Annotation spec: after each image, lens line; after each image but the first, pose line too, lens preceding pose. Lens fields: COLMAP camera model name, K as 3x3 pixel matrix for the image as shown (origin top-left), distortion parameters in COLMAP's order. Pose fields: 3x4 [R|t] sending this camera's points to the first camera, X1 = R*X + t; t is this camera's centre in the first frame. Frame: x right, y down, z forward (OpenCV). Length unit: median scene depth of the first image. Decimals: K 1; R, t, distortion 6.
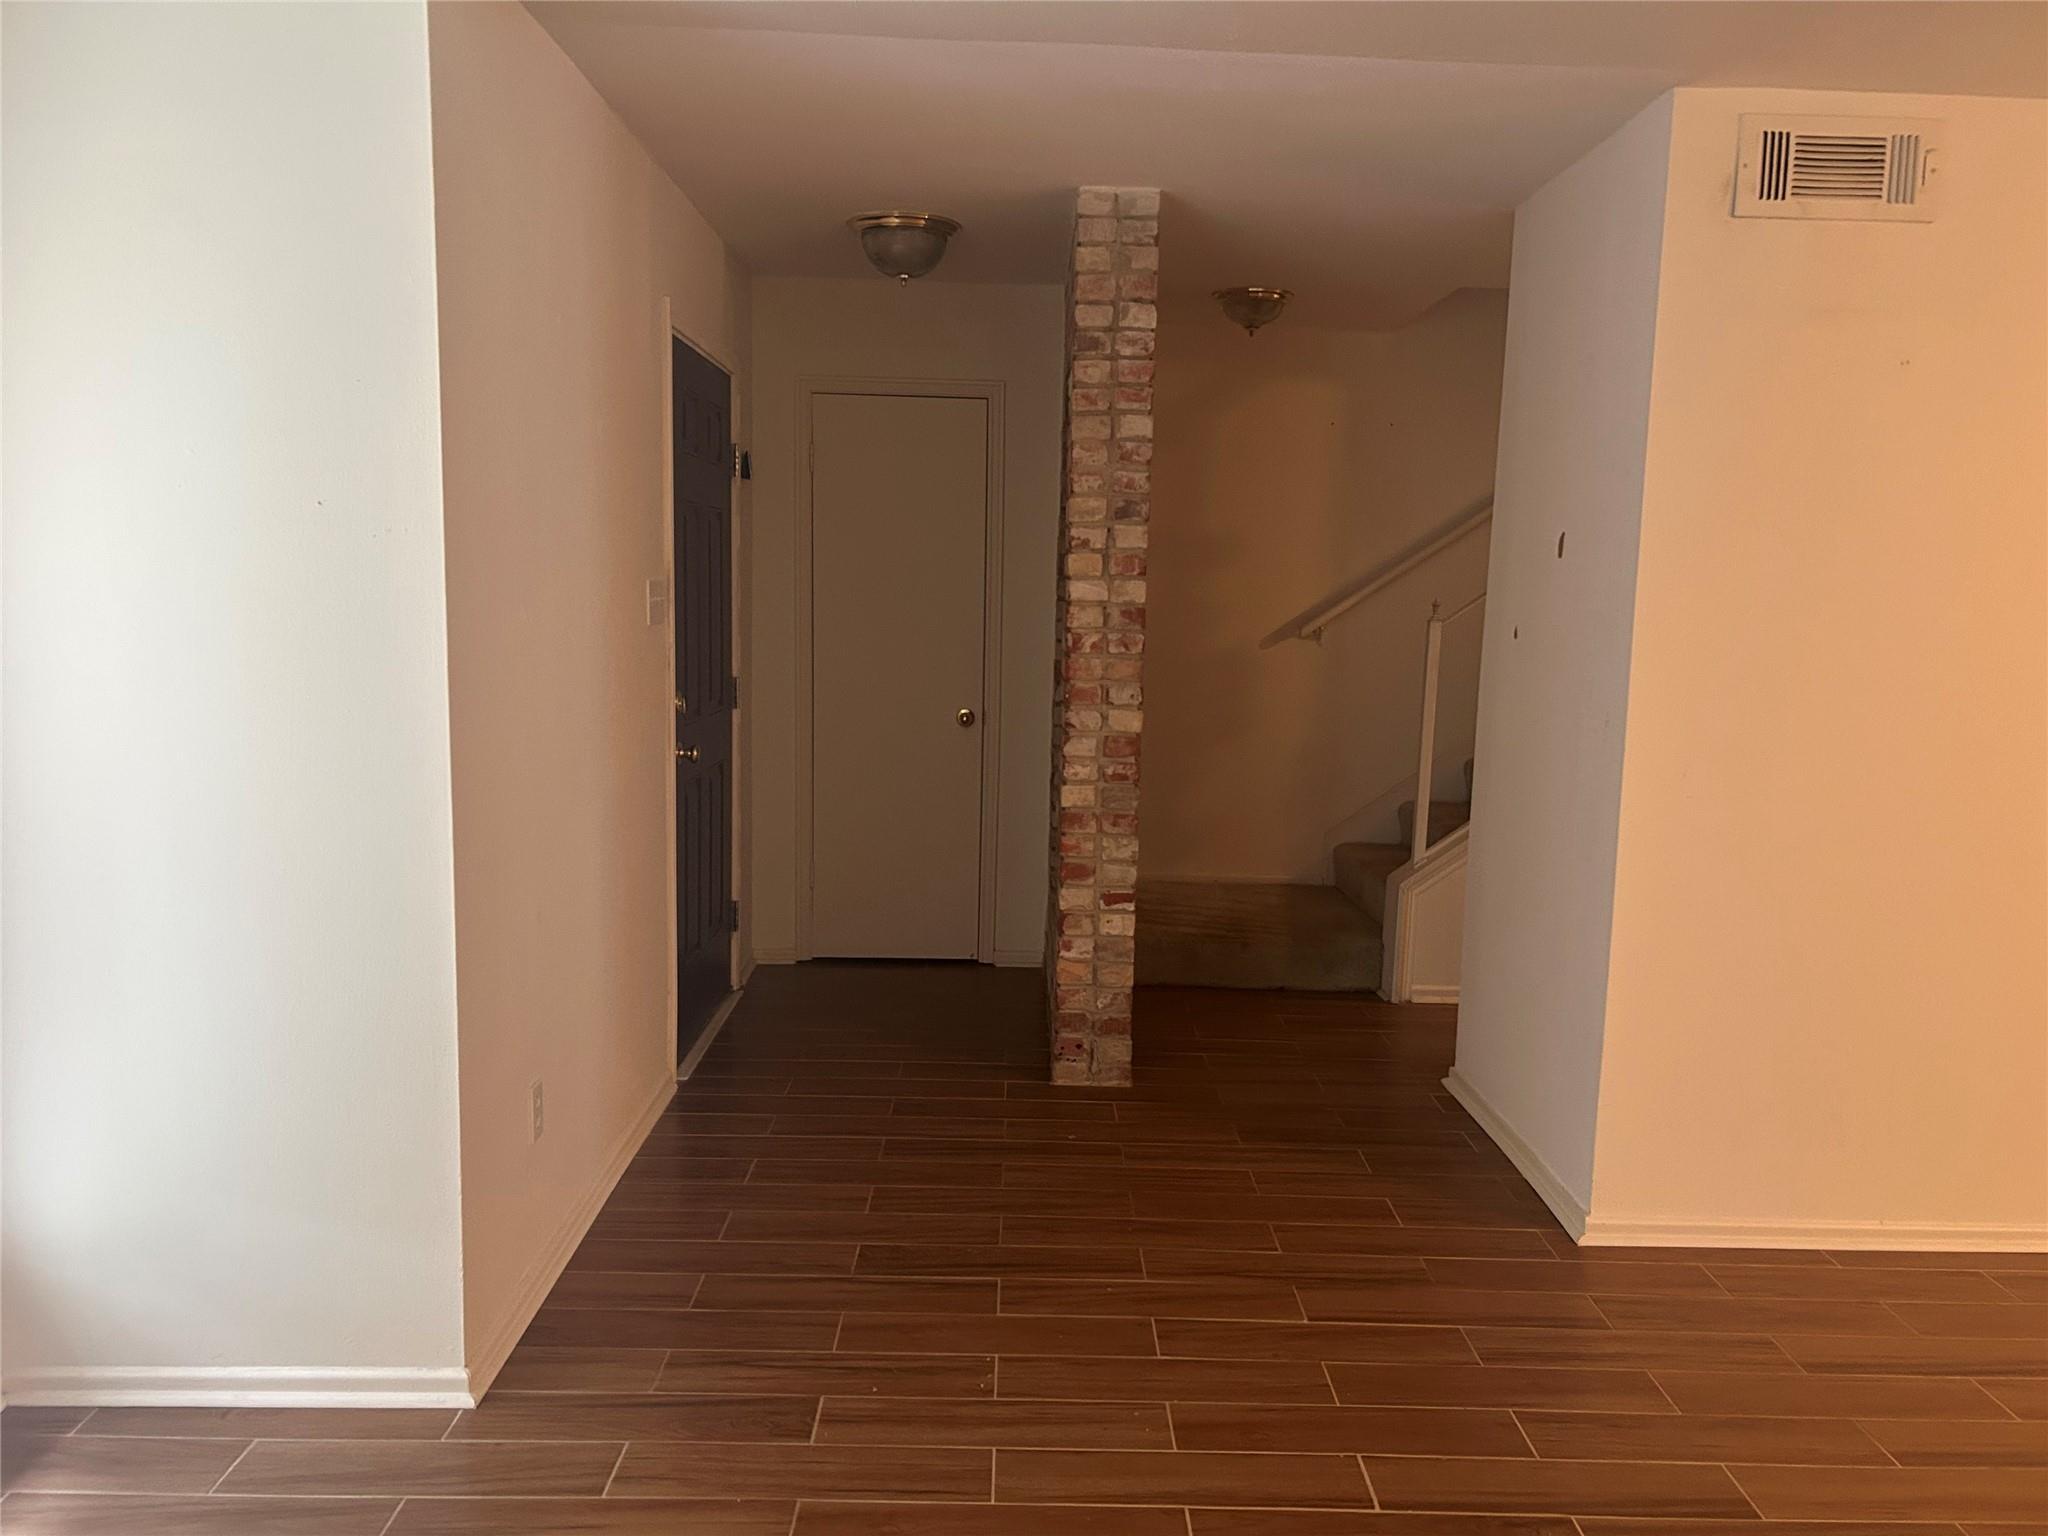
lens RADIAL K [[1542.5, 0, 1025.4], [0, 1542.5, 787.2], [0, 0, 1]] dist [0.137071, -0.284612]
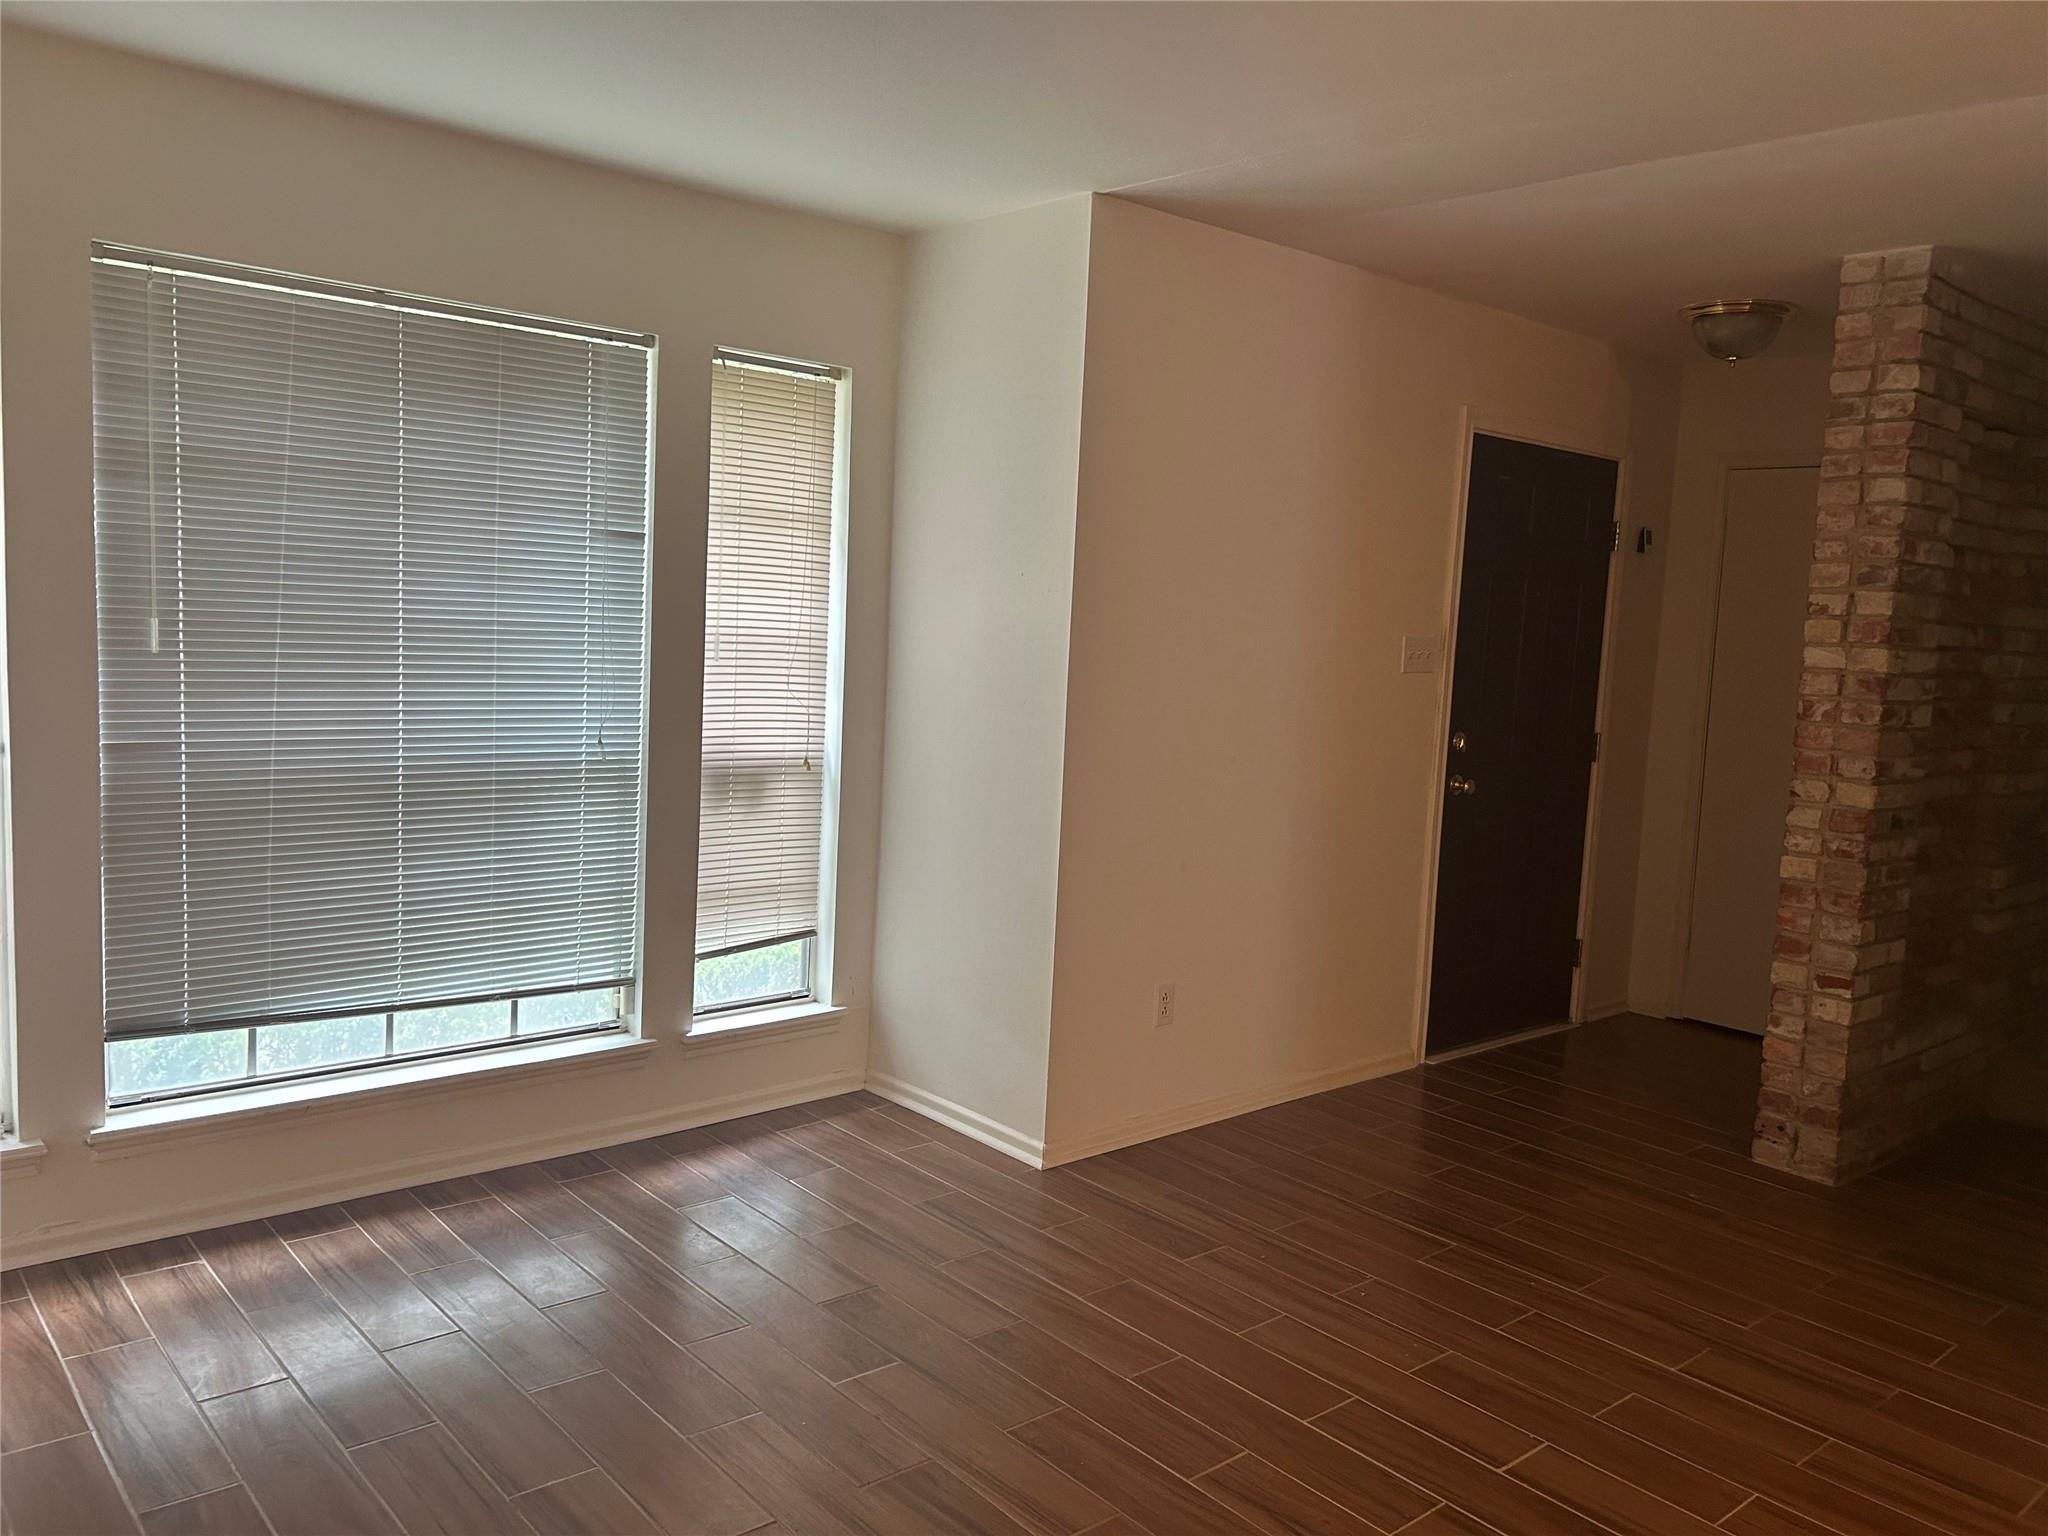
lens RADIAL K [[1540.2, 0, 1031.4], [0, 1540.2, 773.8], [0, 0, 1]] dist [0.079988, -0.109257]
pose [[0.642352, 0.091935, -0.760875, 0.473041], [-0.139396, 0.990235, 0.001966, 0.012557], [0.753626, 0.104800, 0.648895, -0.003766]]
